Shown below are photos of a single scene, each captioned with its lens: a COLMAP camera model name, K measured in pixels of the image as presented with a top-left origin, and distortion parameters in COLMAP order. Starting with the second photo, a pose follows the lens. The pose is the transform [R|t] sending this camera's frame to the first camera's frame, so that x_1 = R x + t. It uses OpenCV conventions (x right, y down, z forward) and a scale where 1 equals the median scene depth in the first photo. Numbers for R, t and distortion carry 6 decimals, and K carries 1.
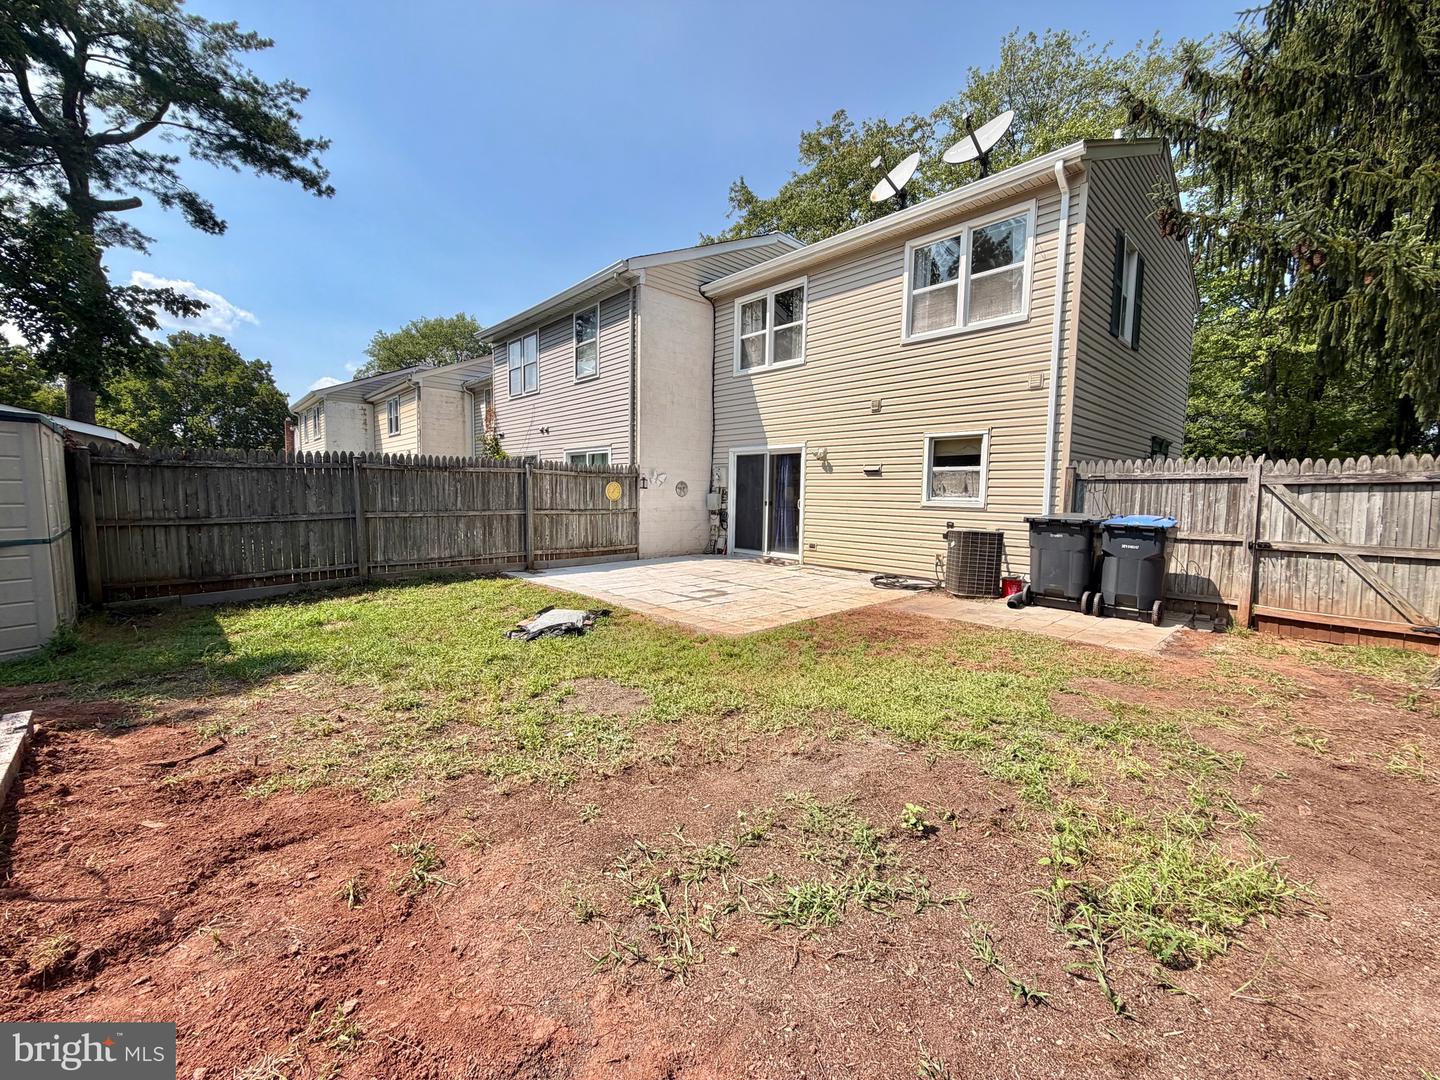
lens RADIAL K [[577.7, 0, 715.0], [0, 577.7, 537.4], [0, 0, 1]] dist [0.000895, 0.000024]
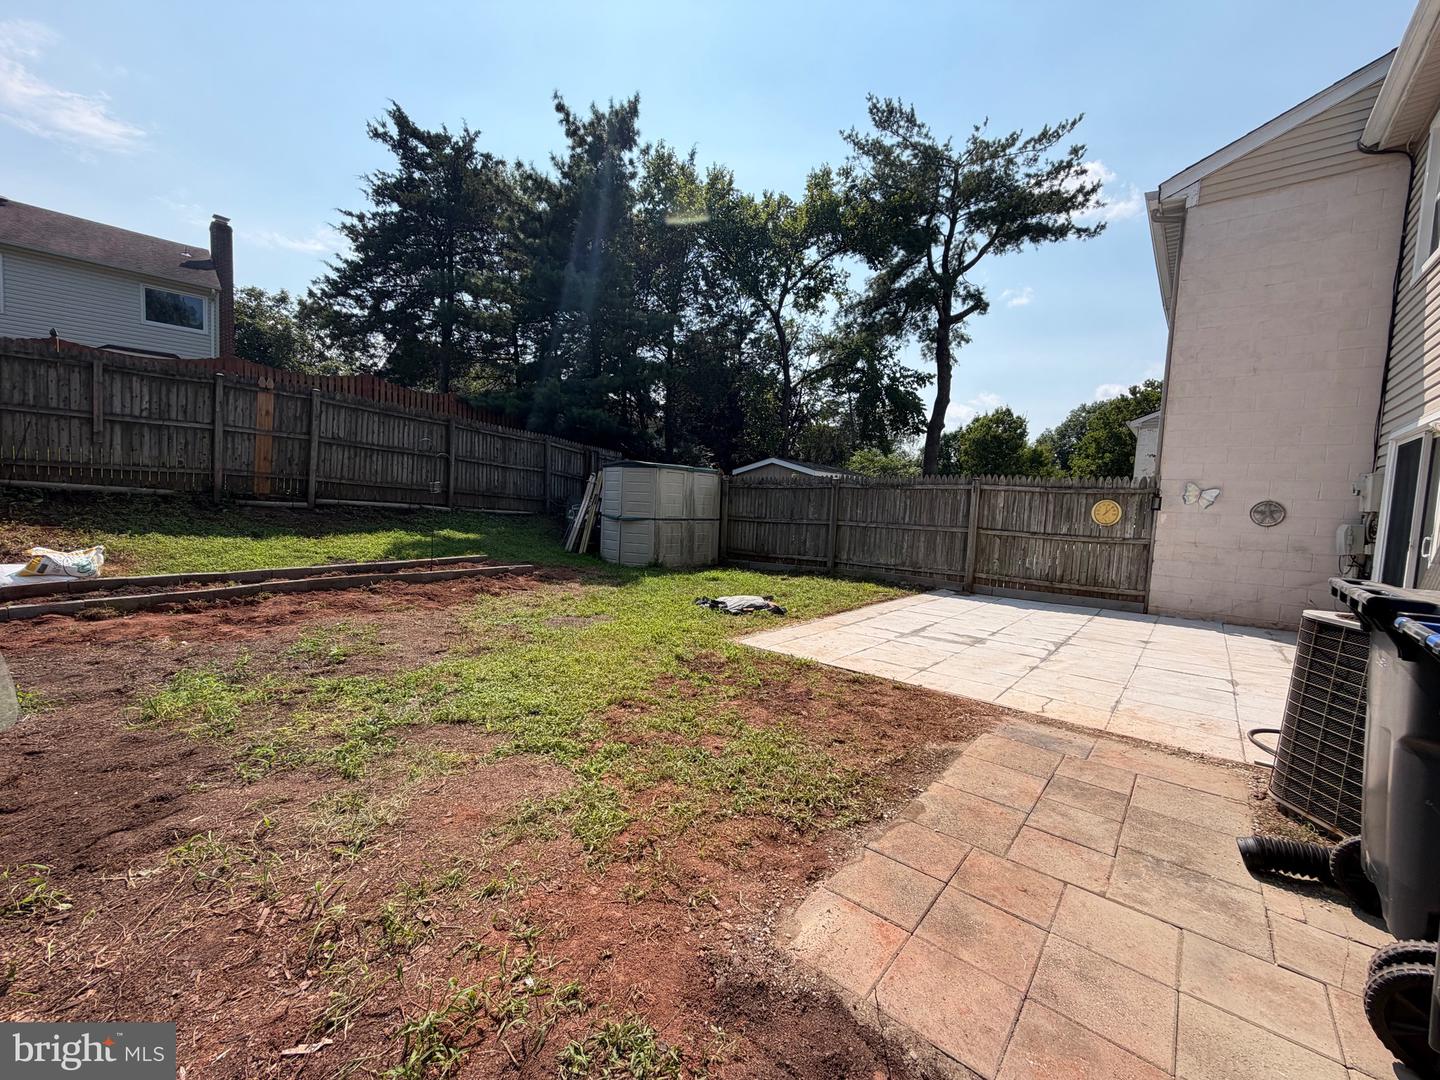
lens RADIAL K [[577.7, 0, 714.8], [0, 577.7, 544.0], [0, 0, 1]] dist [0.000895, 0.000024]
pose [[0.126985, 0.067244, -0.989623, 0.487949], [-0.118953, 0.991532, 0.052110, -0.018872], [0.984746, 0.111101, 0.133909, 0.403769]]
